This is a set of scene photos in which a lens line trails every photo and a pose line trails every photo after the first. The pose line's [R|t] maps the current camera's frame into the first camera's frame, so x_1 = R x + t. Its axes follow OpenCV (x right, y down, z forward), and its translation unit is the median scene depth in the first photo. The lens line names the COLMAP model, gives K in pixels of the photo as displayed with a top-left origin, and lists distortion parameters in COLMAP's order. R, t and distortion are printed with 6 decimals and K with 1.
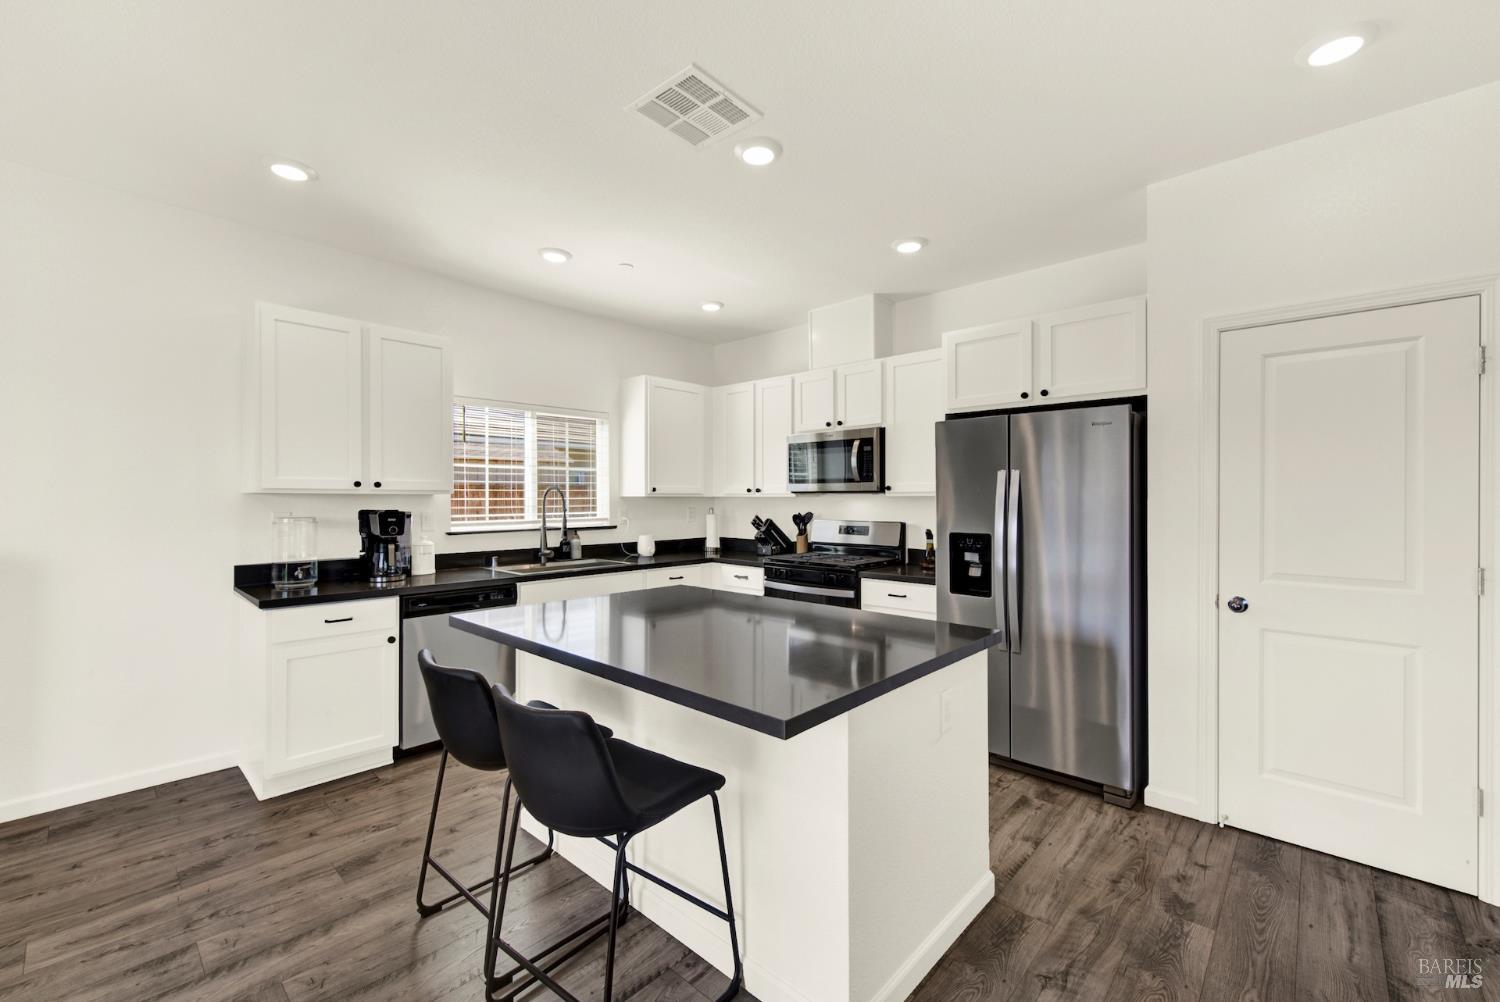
lens RADIAL K [[615.5, 0, 755.4], [0, 615.5, 501.1], [0, 0, 1]] dist [0.004639, -0.001871]
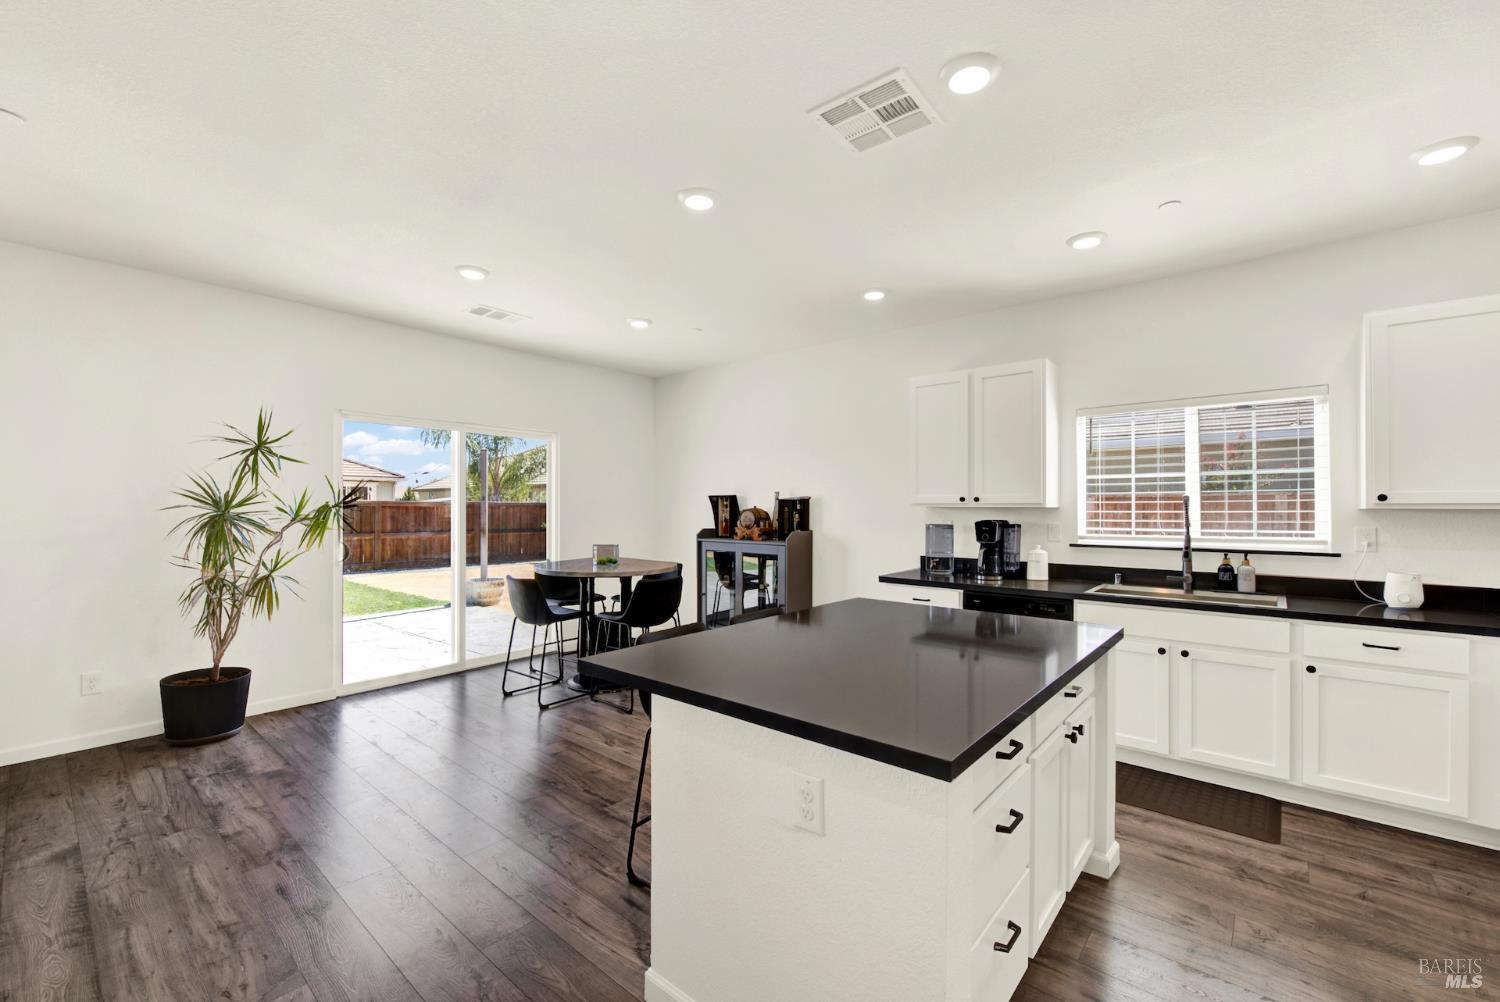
lens RADIAL K [[615.5, 0, 756.3], [0, 615.5, 510.7], [0, 0, 1]] dist [0.004639, -0.001871]
pose [[0.035144, 0.003003, -0.999378, 0.459216], [-0.006635, 0.999974, 0.002771, -0.003228], [0.999360, 0.006534, 0.035163, 0.402604]]
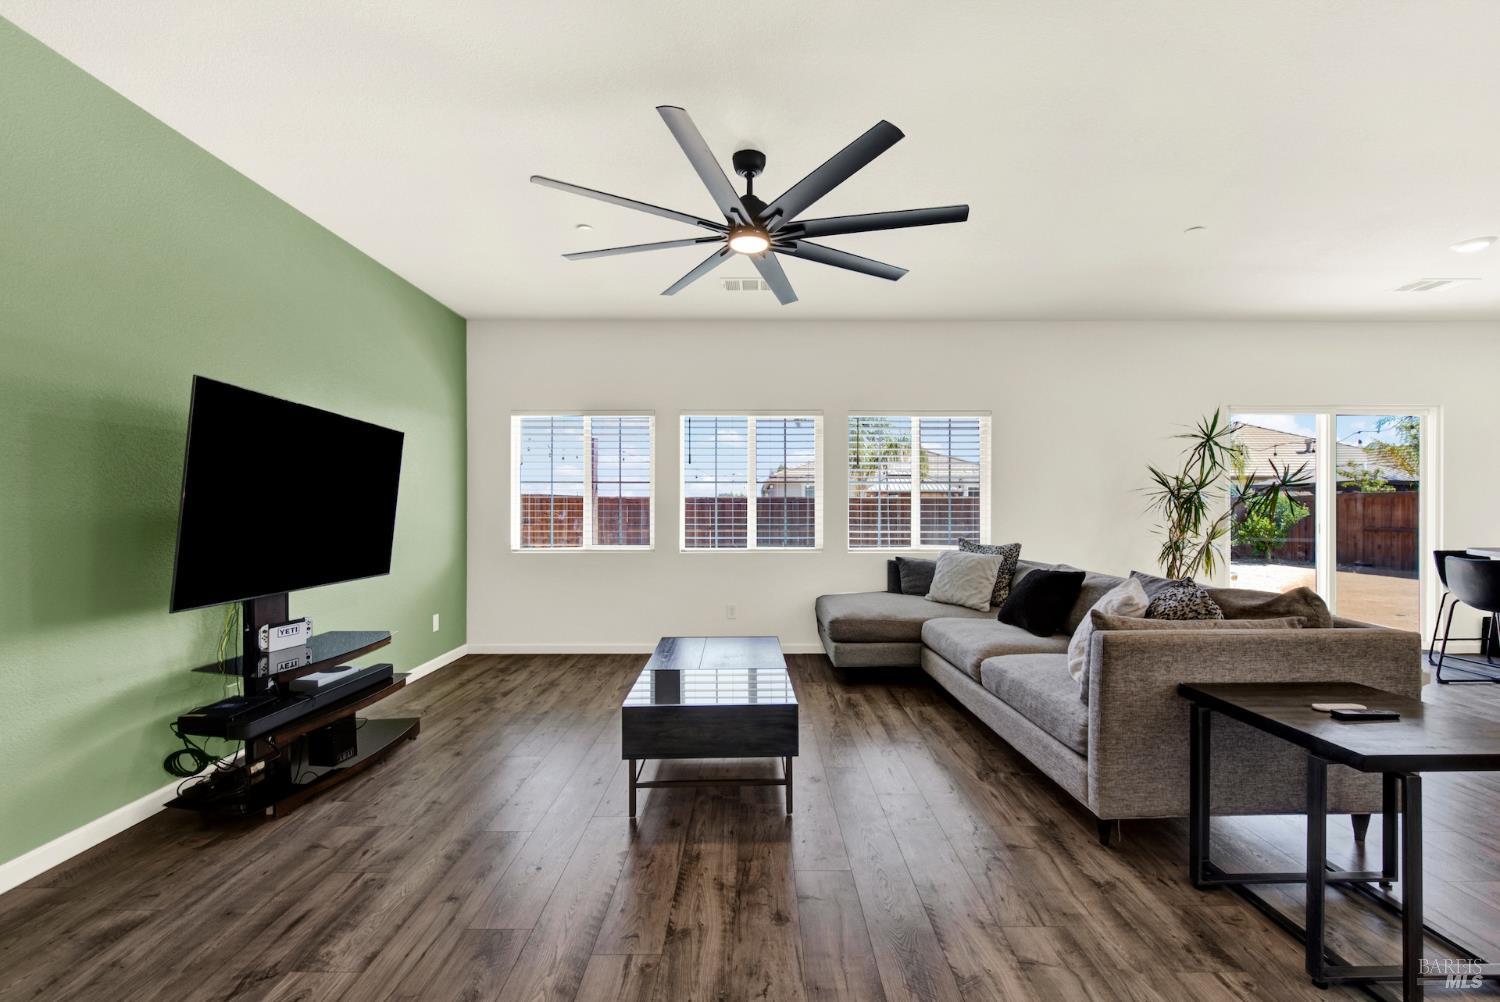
lens RADIAL K [[615.5, 0, 750.9], [0, 615.5, 506.3], [0, 0, 1]] dist [0.004639, -0.001871]
pose [[-0.738512, -0.004529, -0.674225, 0.886106], [-0.007218, 0.999973, 0.001189, 0.035215], [0.674201, 0.005745, -0.738525, 0.001186]]
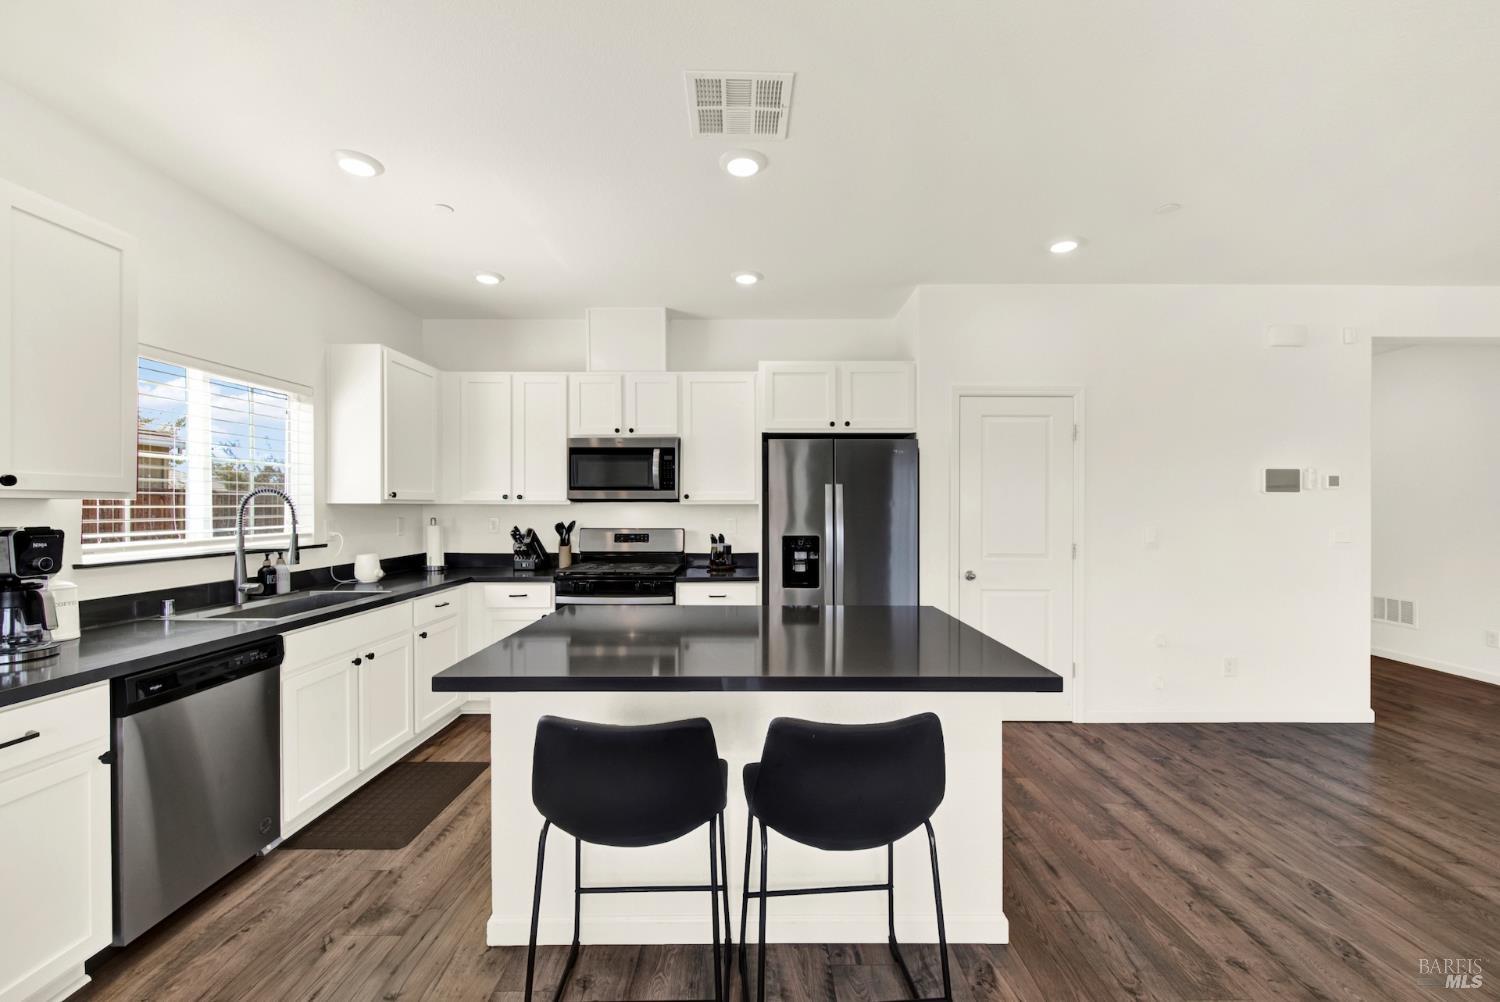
lens RADIAL K [[615.5, 0, 755.6], [0, 615.5, 507.7], [0, 0, 1]] dist [0.004639, -0.001871]
pose [[0.738345, -0.000904, 0.674422, -0.385273], [0.002559, 0.999996, -0.001462, -0.000123], [-0.674418, 0.002806, 0.738344, 0.136424]]
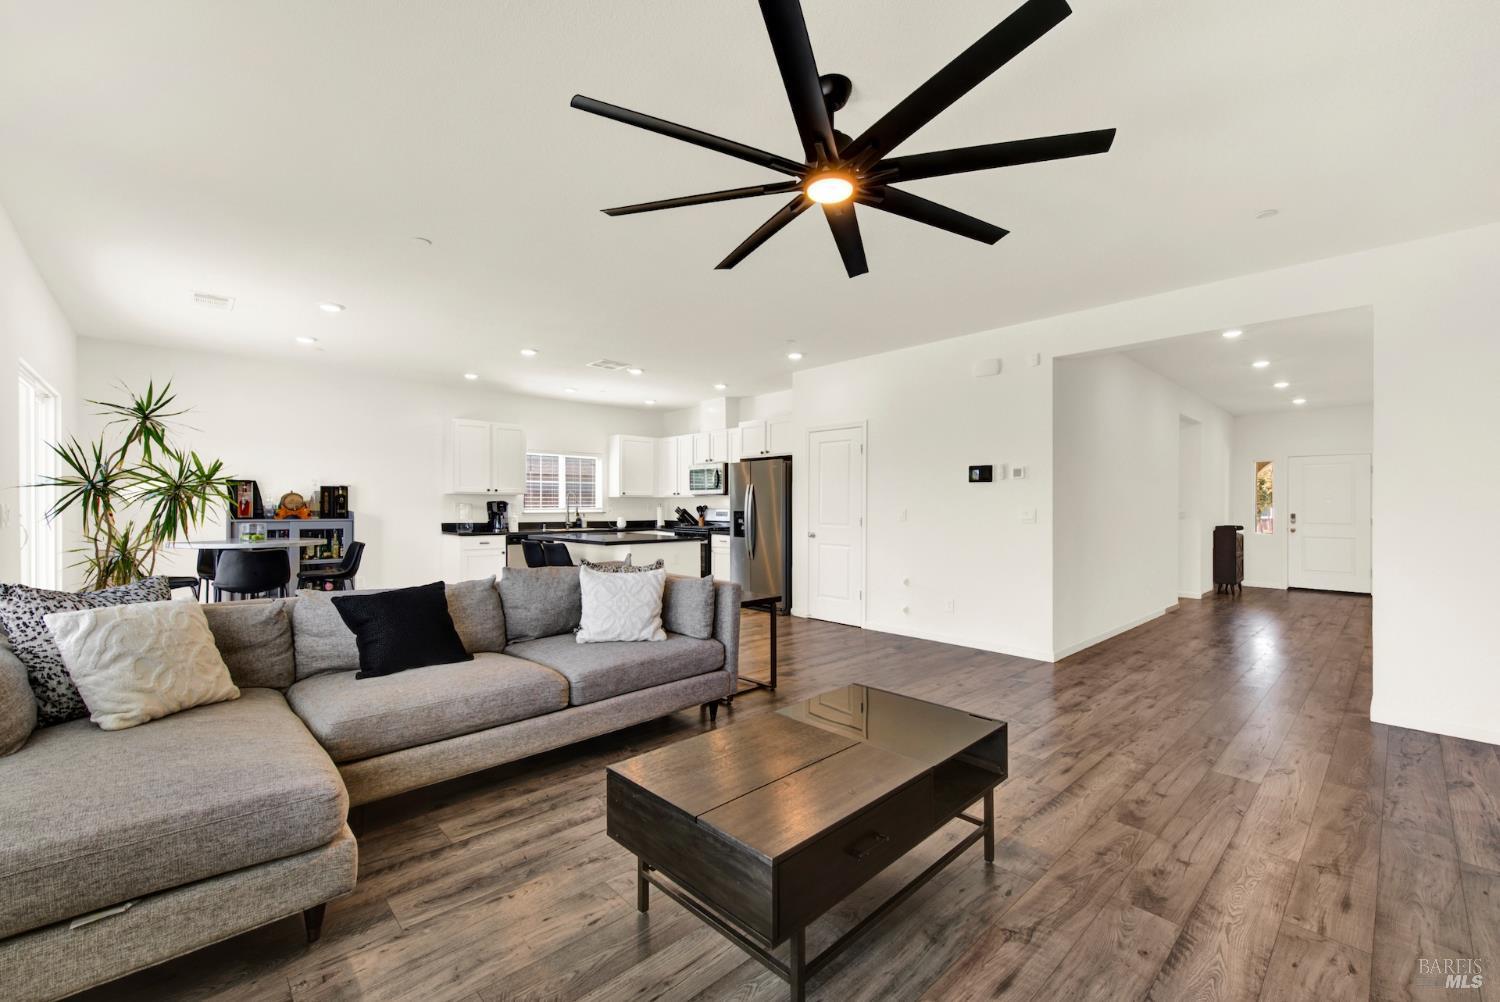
lens RADIAL K [[615.5, 0, 755.3], [0, 615.5, 500.3], [0, 0, 1]] dist [0.004639, -0.001871]
pose [[0.997389, 0.001630, -0.072199, 0.430632], [-0.002743, 0.999879, -0.015315, 0.035170], [0.072165, 0.015473, 0.997273, -1.005111]]
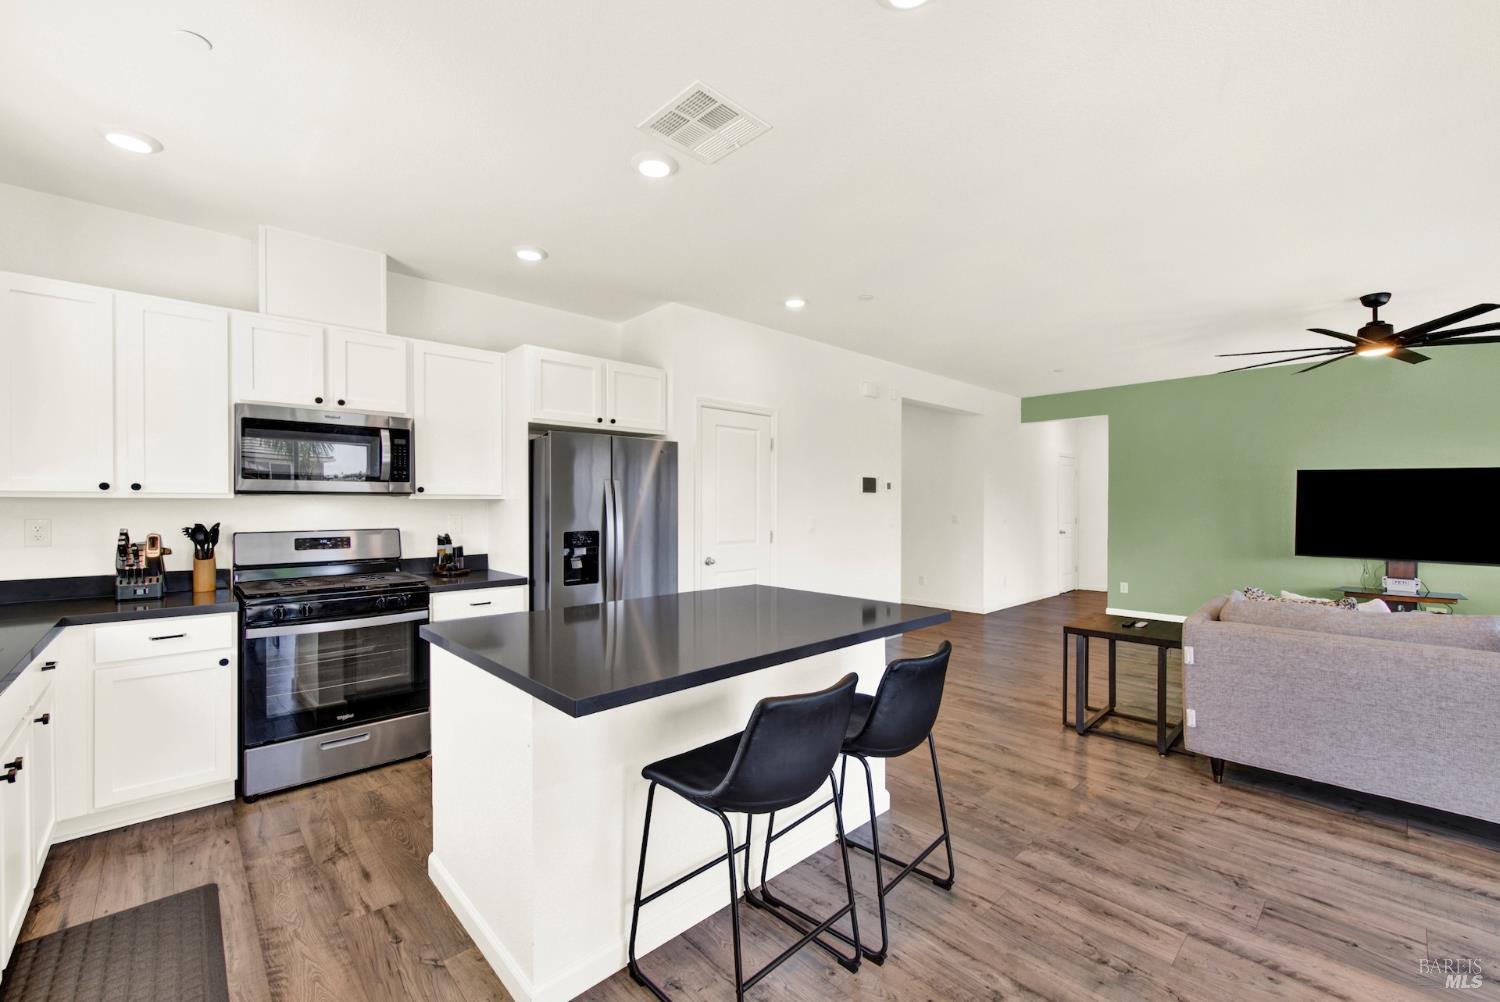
lens RADIAL K [[615.5, 0, 755.2], [0, 615.5, 508.9], [0, 0, 1]] dist [0.004639, -0.001871]
pose [[0.072953, -0.008596, 0.997298, -0.590954], [0.004315, 0.999956, 0.008303, 0.000886], [-0.997326, 0.003698, 0.072987, 0.437596]]
